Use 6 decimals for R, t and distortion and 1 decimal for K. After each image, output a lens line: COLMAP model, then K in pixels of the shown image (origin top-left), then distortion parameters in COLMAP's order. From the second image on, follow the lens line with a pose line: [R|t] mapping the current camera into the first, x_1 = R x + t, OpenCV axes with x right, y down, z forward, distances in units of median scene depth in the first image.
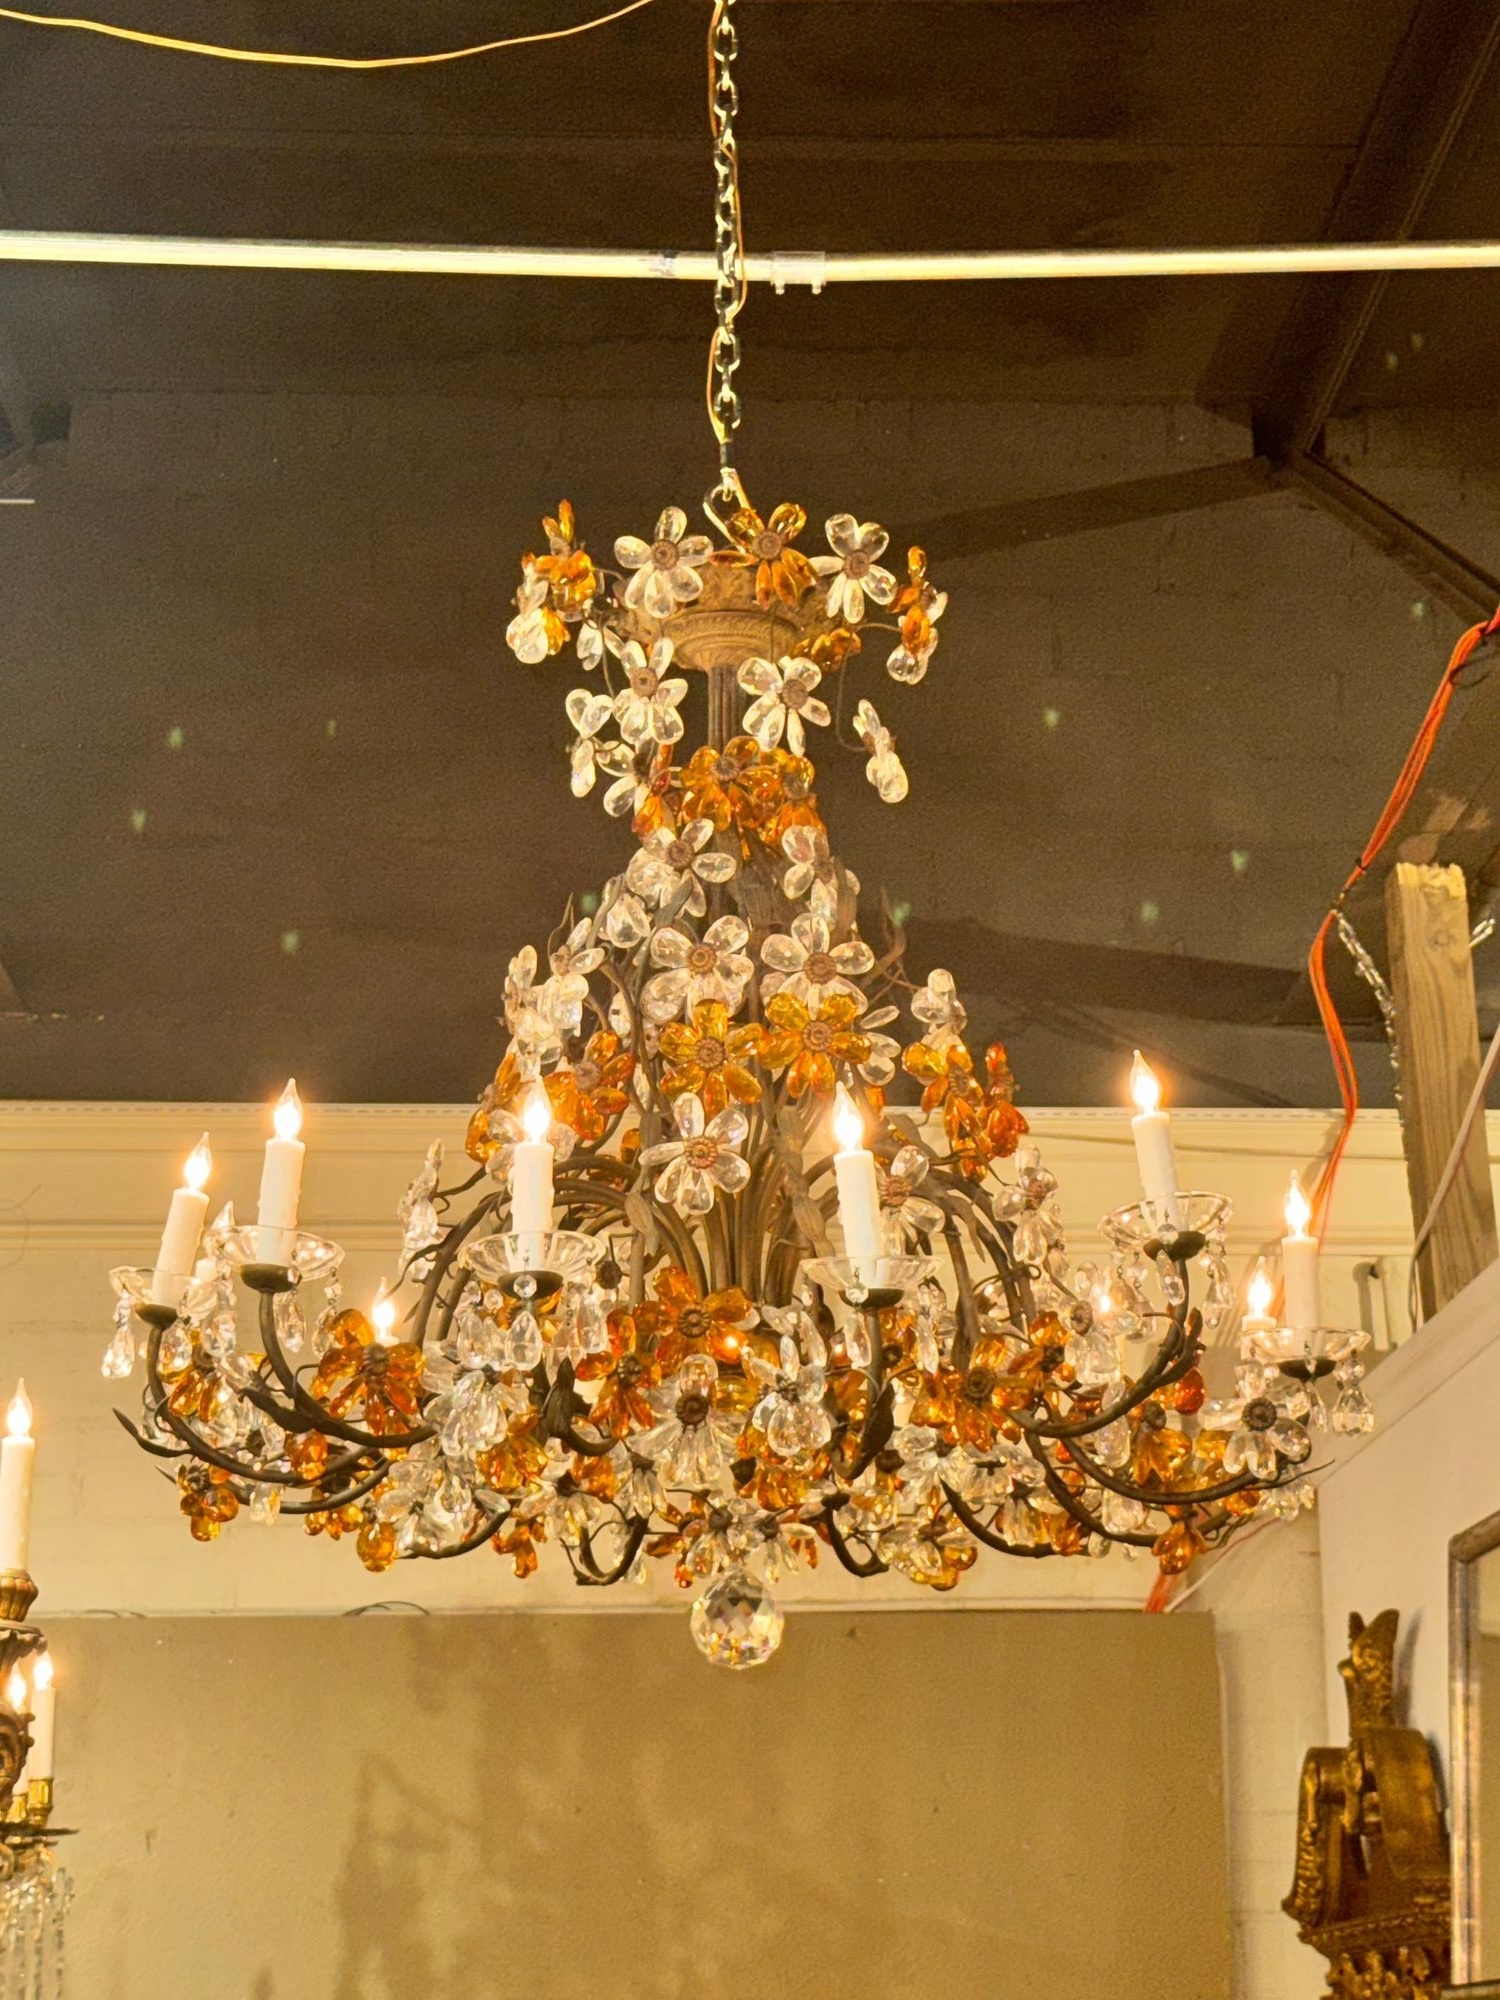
lens RADIAL K [[4024.9, 0, 733.0], [0, 4024.9, 1006.4], [0, 0, 1]] dist [0.187572, 0.000000]
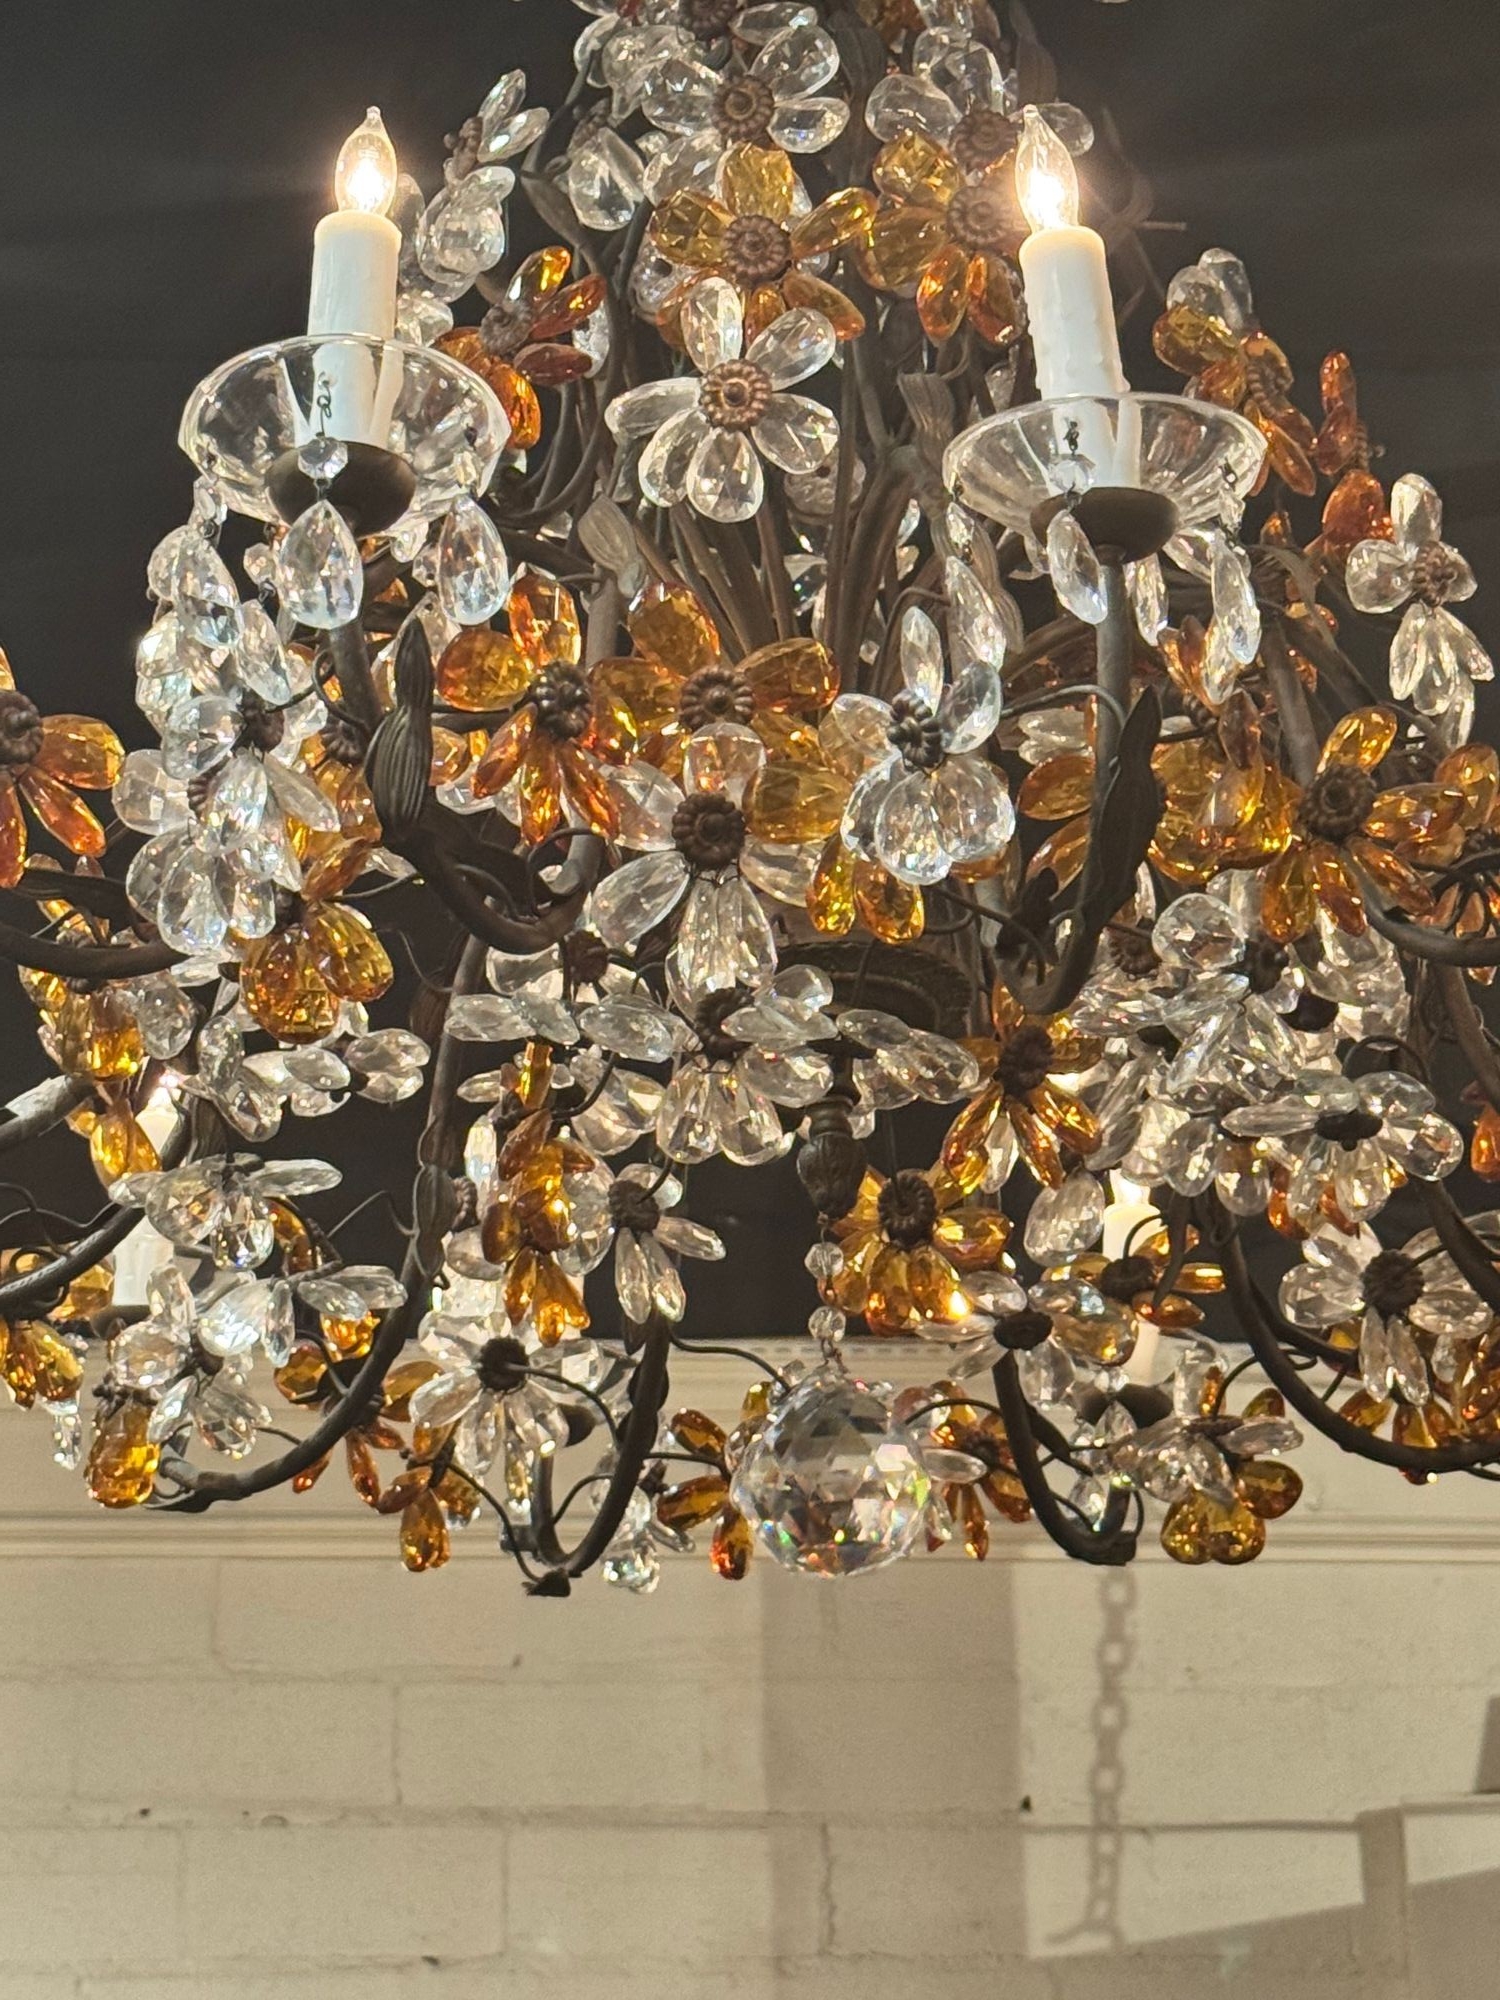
lens RADIAL K [[4634.7, 0, 816.7], [0, 4634.7, 1108.9], [0, 0, 1]] dist [0.119612, 0.000000]
pose [[0.999895, -0.004181, -0.013876, 0.007993], [0.002030, 0.988449, -0.151538, 0.183560], [0.014350, 0.151494, 0.988354, 0.429591]]
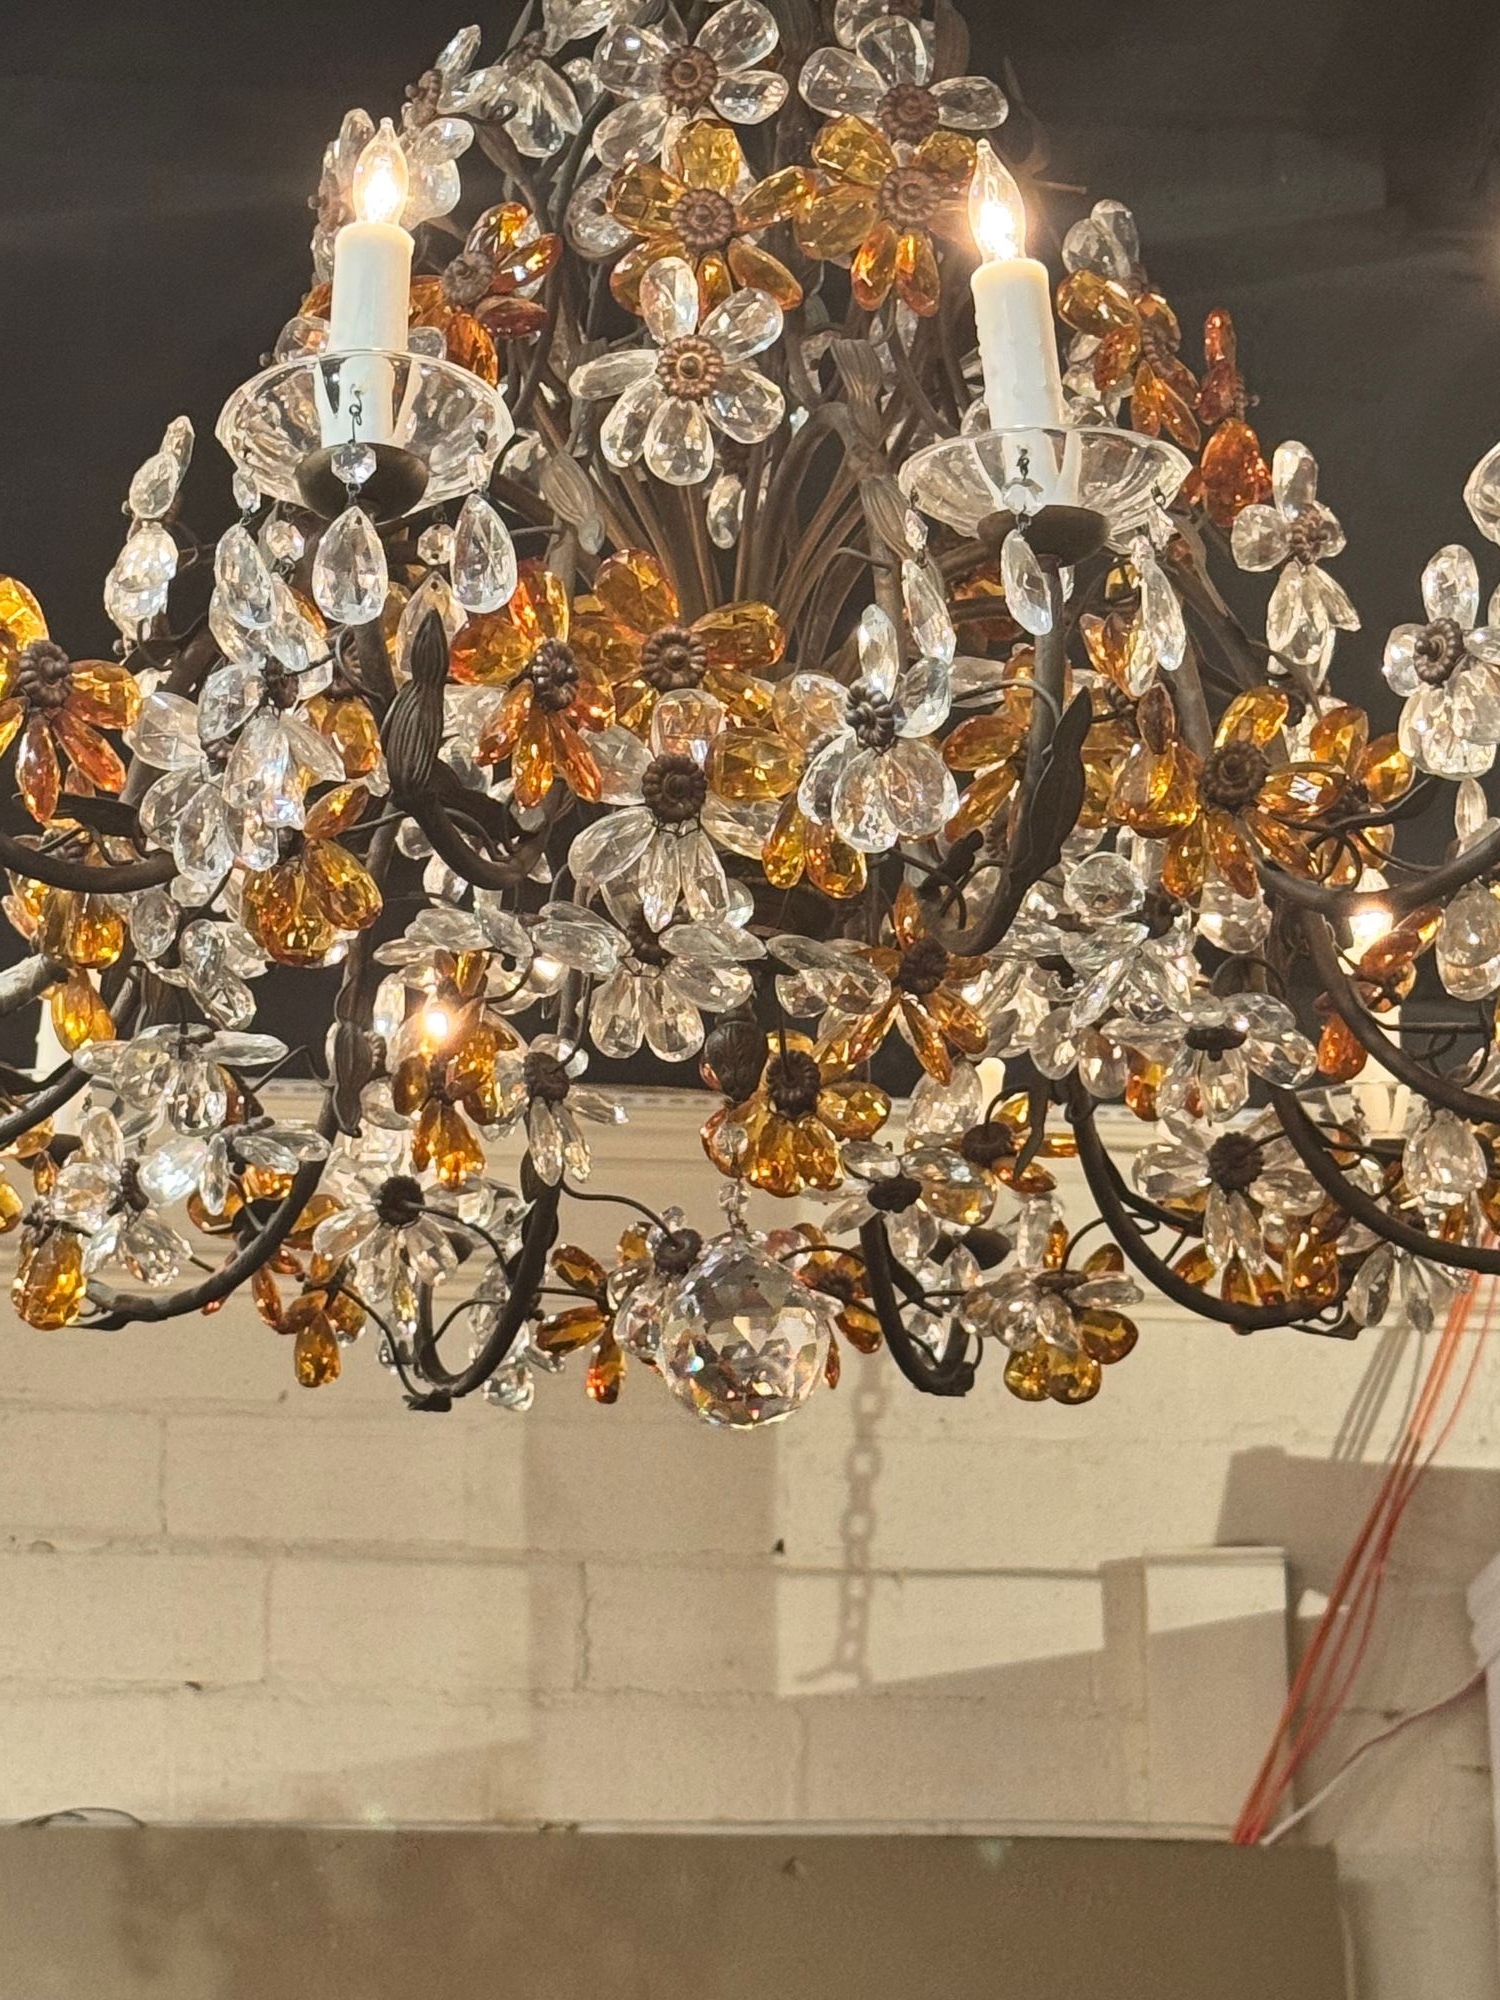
lens RADIAL K [[4836.1, 0, 692.8], [0, 4836.1, 1061.6], [0, 0, 1]] dist [0.108048, 0.000000]
pose [[0.999287, 0.023655, 0.029431, -0.021724], [-0.020947, 0.995799, -0.089134, 0.164308], [-0.031416, 0.088454, 0.995585, 0.351333]]
